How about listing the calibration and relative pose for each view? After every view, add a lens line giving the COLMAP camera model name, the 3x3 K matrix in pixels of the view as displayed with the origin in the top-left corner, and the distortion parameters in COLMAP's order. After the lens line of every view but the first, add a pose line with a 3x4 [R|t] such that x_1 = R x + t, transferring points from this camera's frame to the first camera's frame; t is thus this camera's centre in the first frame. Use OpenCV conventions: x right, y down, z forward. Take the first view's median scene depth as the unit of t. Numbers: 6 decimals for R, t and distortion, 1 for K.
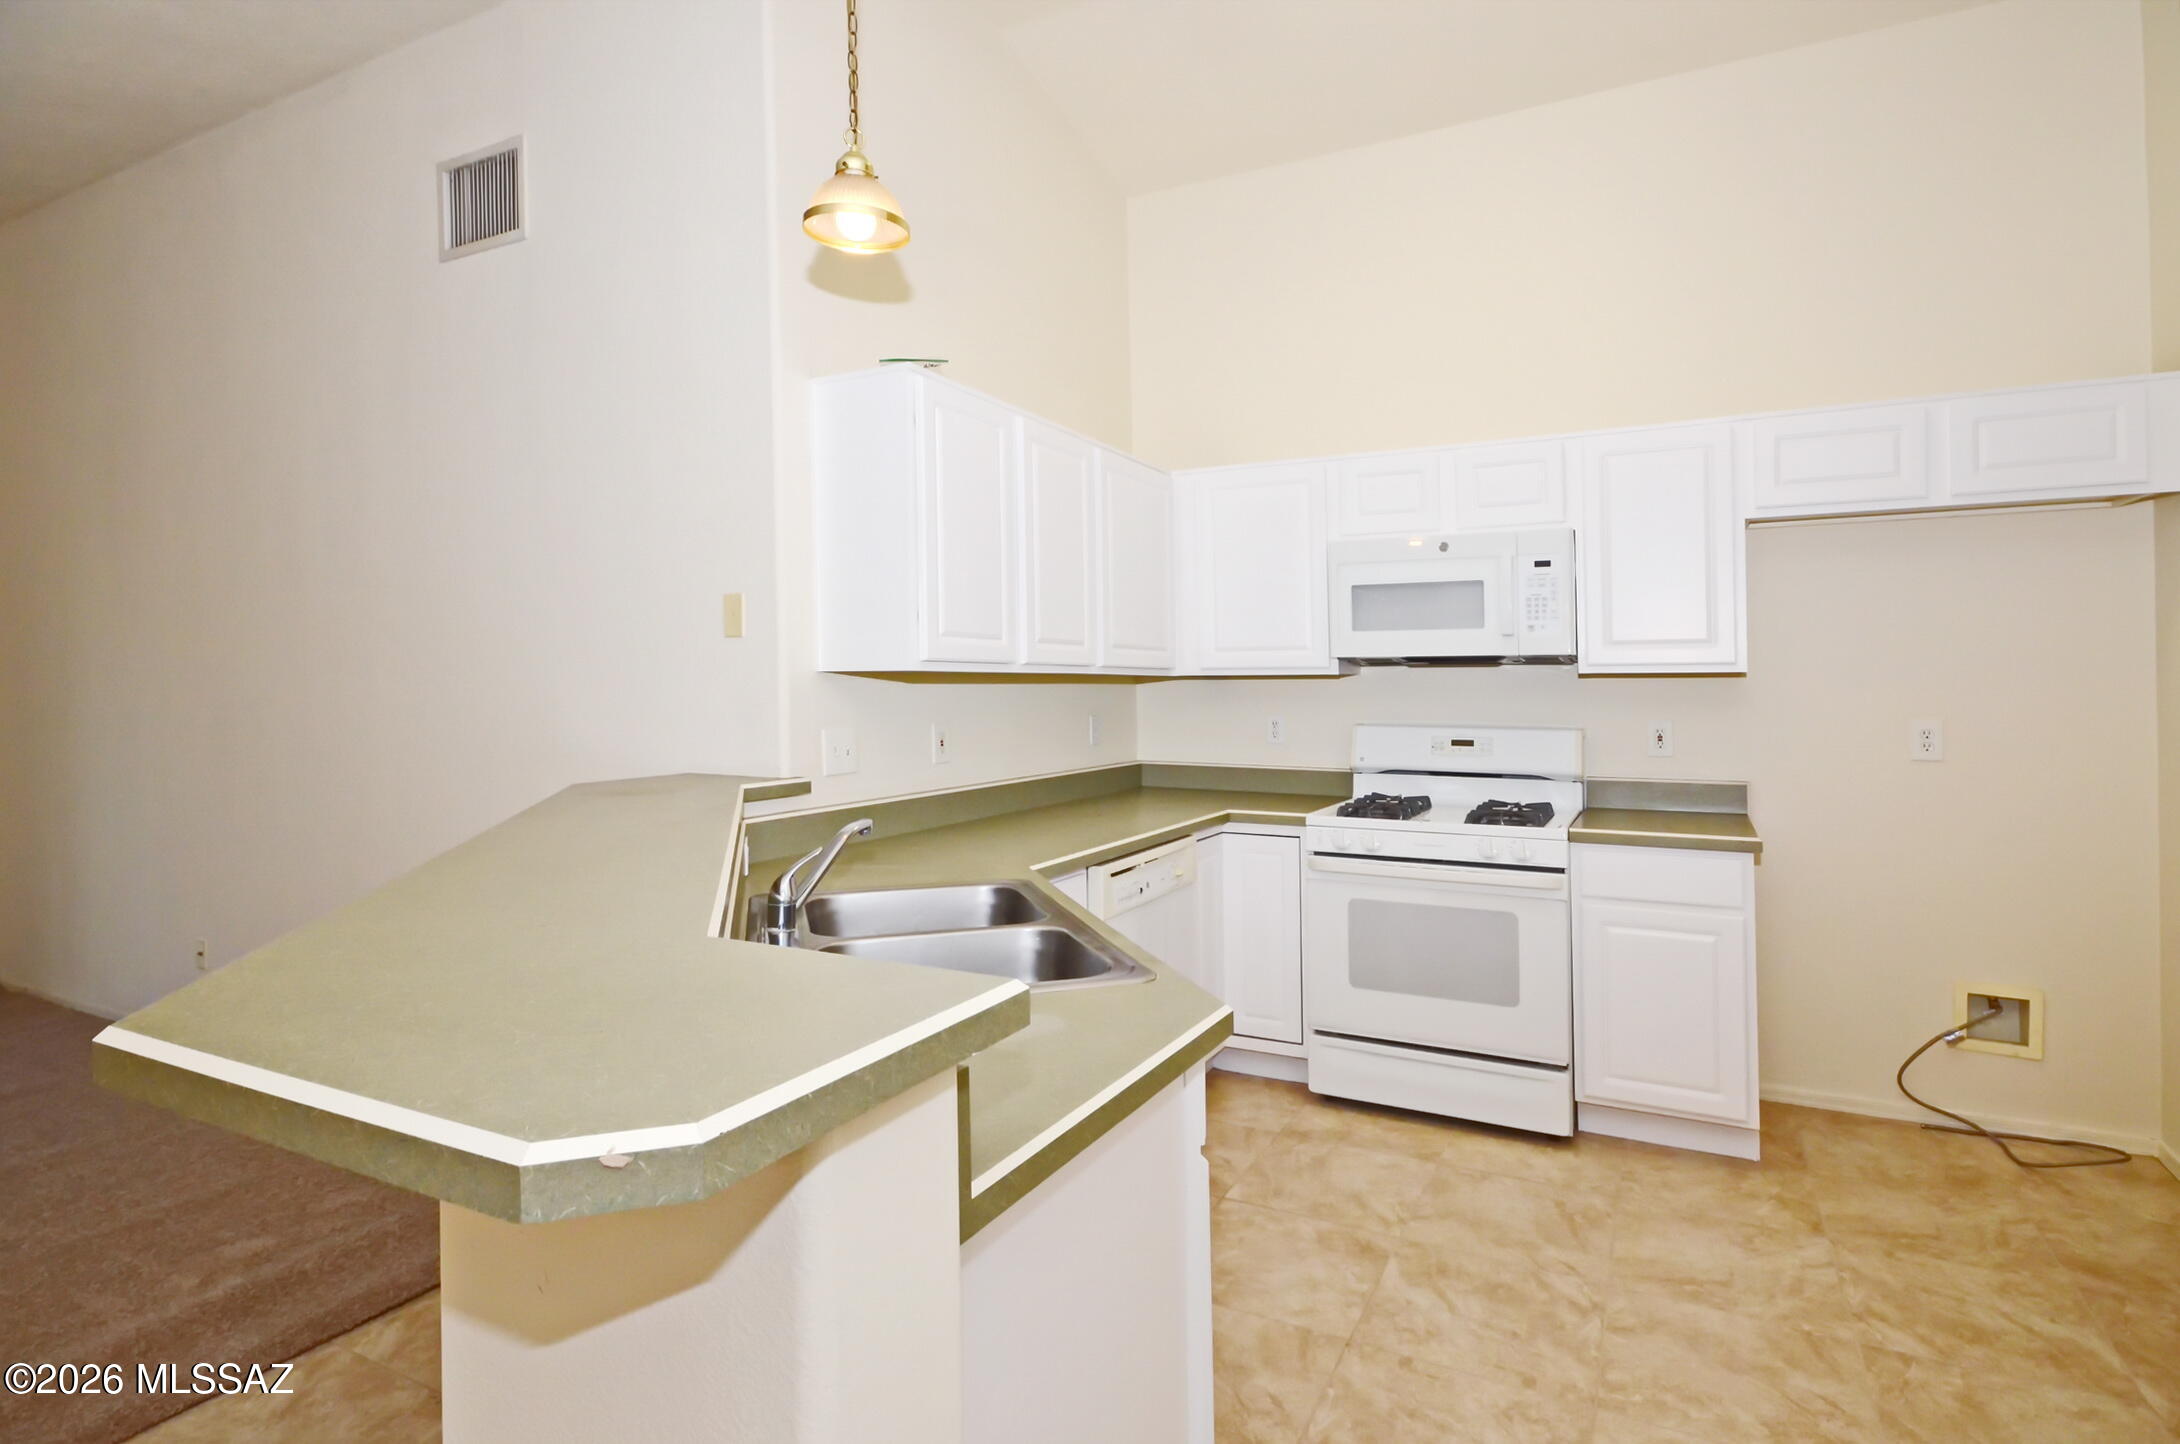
lens RADIAL K [[1172.7, 0, 1081.8], [0, 1172.7, 686.5], [0, 0, 1]] dist [0.003624, 0.001079]
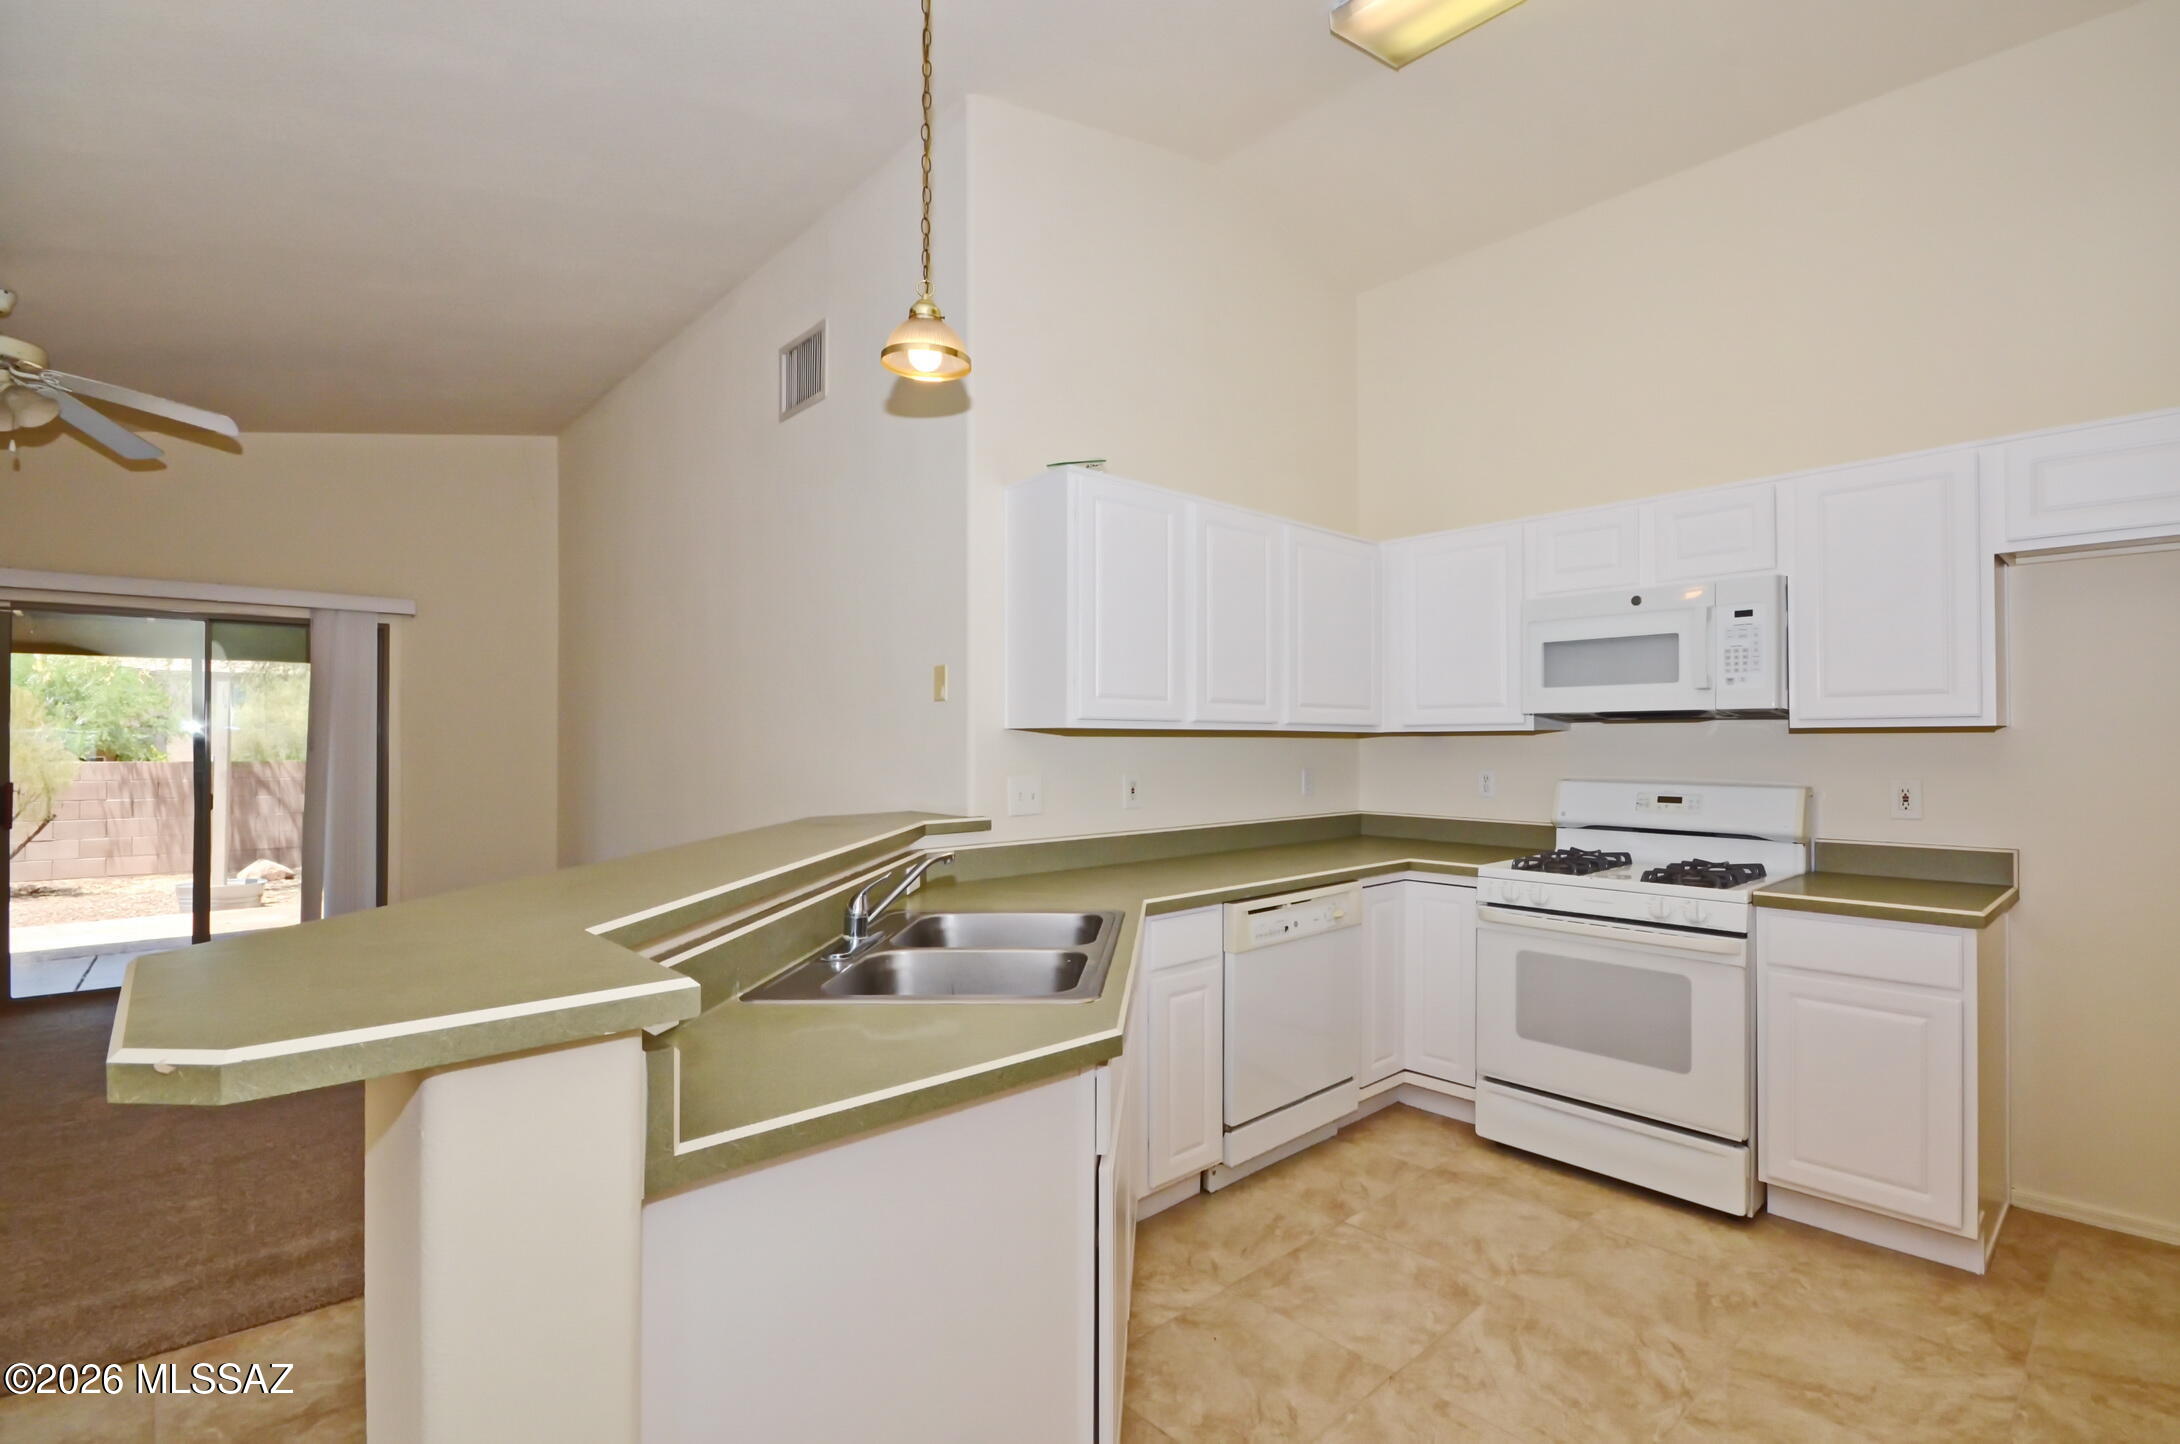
lens RADIAL K [[1025.1, 0, 1102.5], [0, 1025.1, 735.1], [0, 0, 1]] dist [0.011908, -0.015222]
pose [[0.940395, -0.001568, -0.340082, 0.210781], [-0.001071, 0.999971, -0.007572, 0.001470], [0.340084, 0.007485, 0.940365, 0.041880]]
